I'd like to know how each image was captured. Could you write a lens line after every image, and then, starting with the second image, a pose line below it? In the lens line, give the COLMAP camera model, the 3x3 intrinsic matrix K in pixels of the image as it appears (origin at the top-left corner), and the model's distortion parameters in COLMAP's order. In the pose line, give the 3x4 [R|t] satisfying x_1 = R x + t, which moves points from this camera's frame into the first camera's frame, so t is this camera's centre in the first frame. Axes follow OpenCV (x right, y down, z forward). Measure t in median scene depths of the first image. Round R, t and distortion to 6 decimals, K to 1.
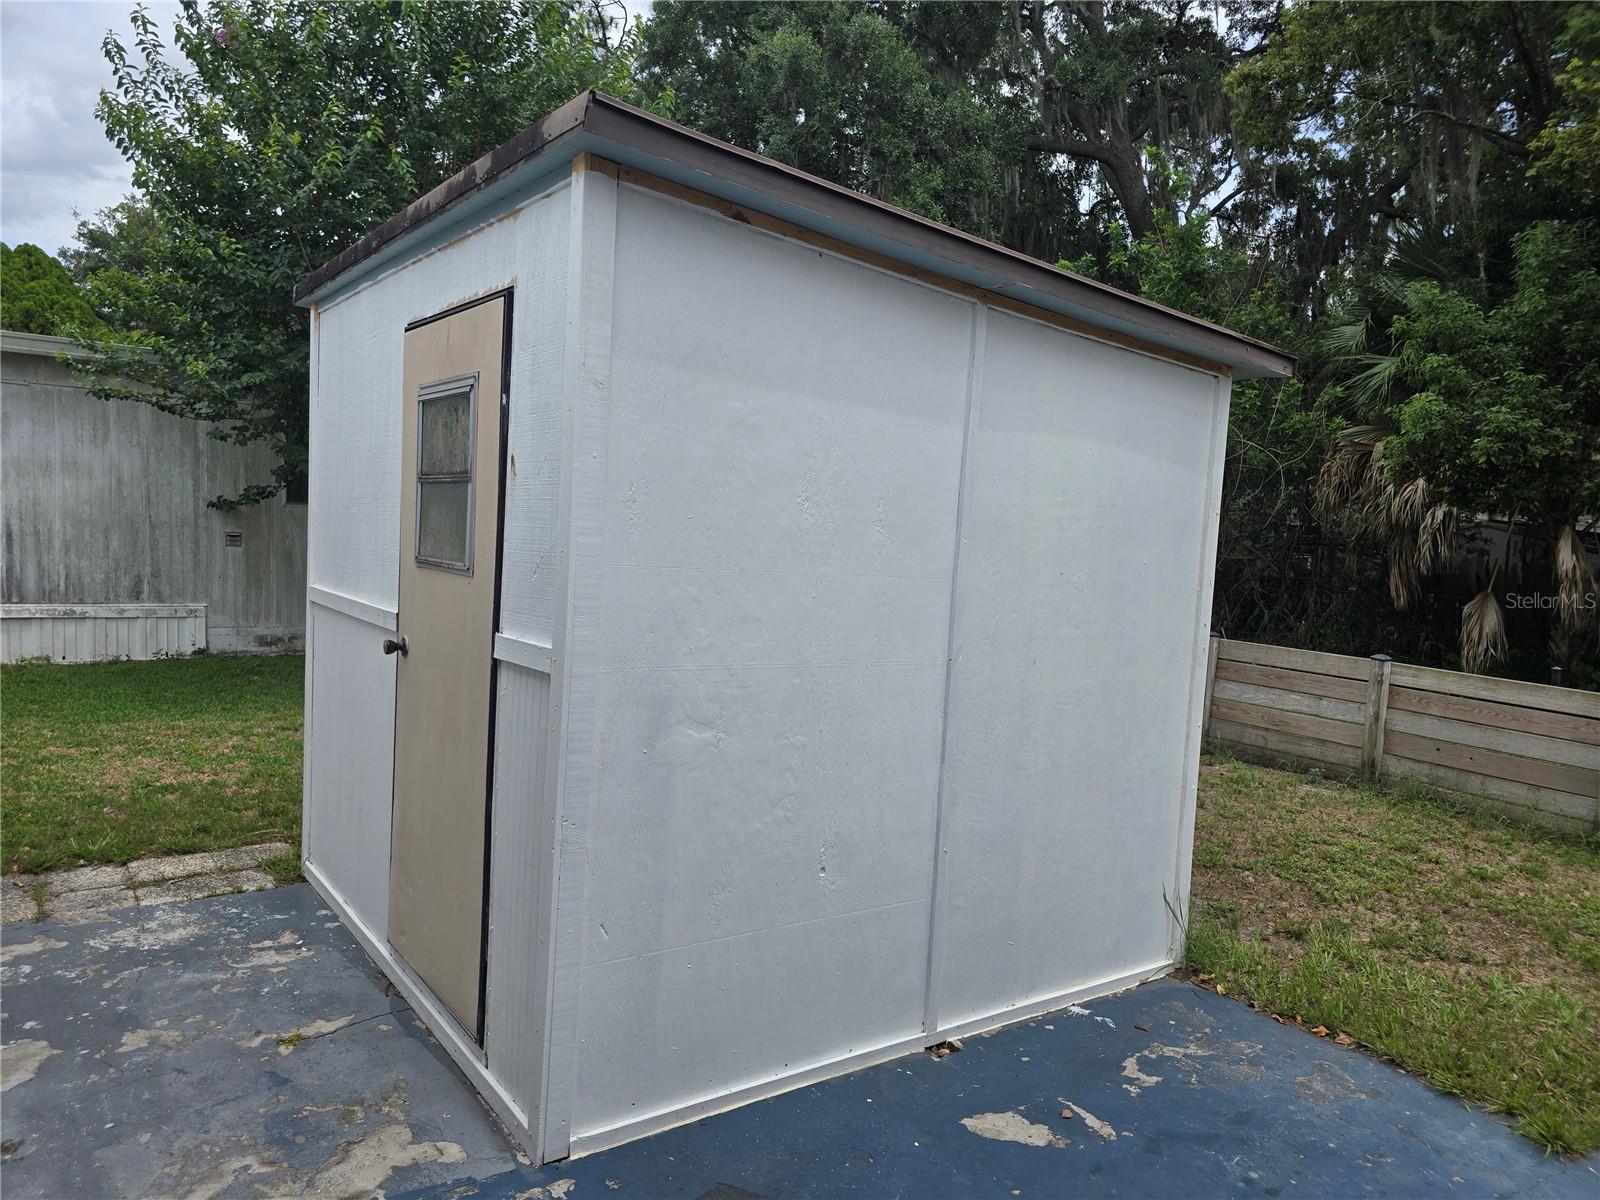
lens RADIAL K [[1089.8, 0, 800.0], [0, 1089.8, 600.0], [0, 0, 1]] dist [0.008243, 0.000712]
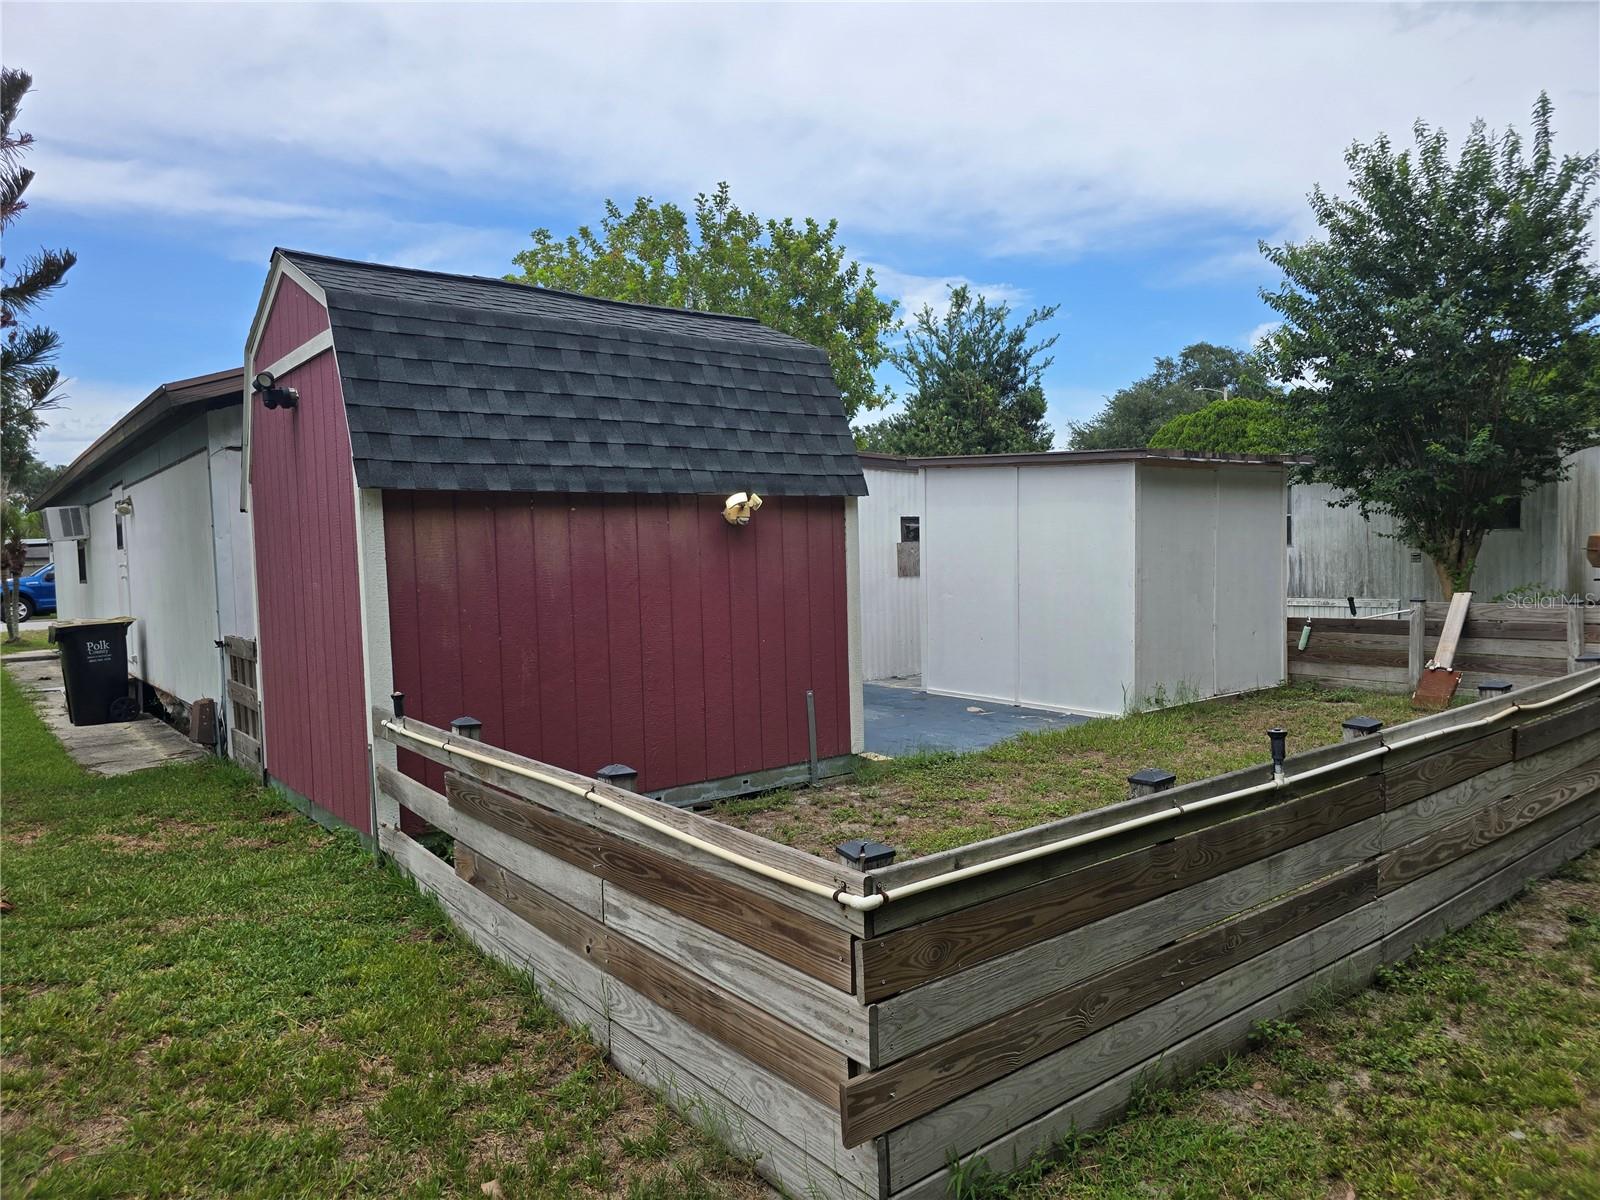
lens RADIAL K [[1089.8, 0, 800.0], [0, 1089.8, 600.0], [0, 0, 1]] dist [0.008243, 0.000712]
pose [[0.041554, -0.007500, -0.999108, 1.024050], [-0.035847, 0.999317, -0.008993, 0.050794], [0.998493, 0.036189, 0.041257, 0.076880]]
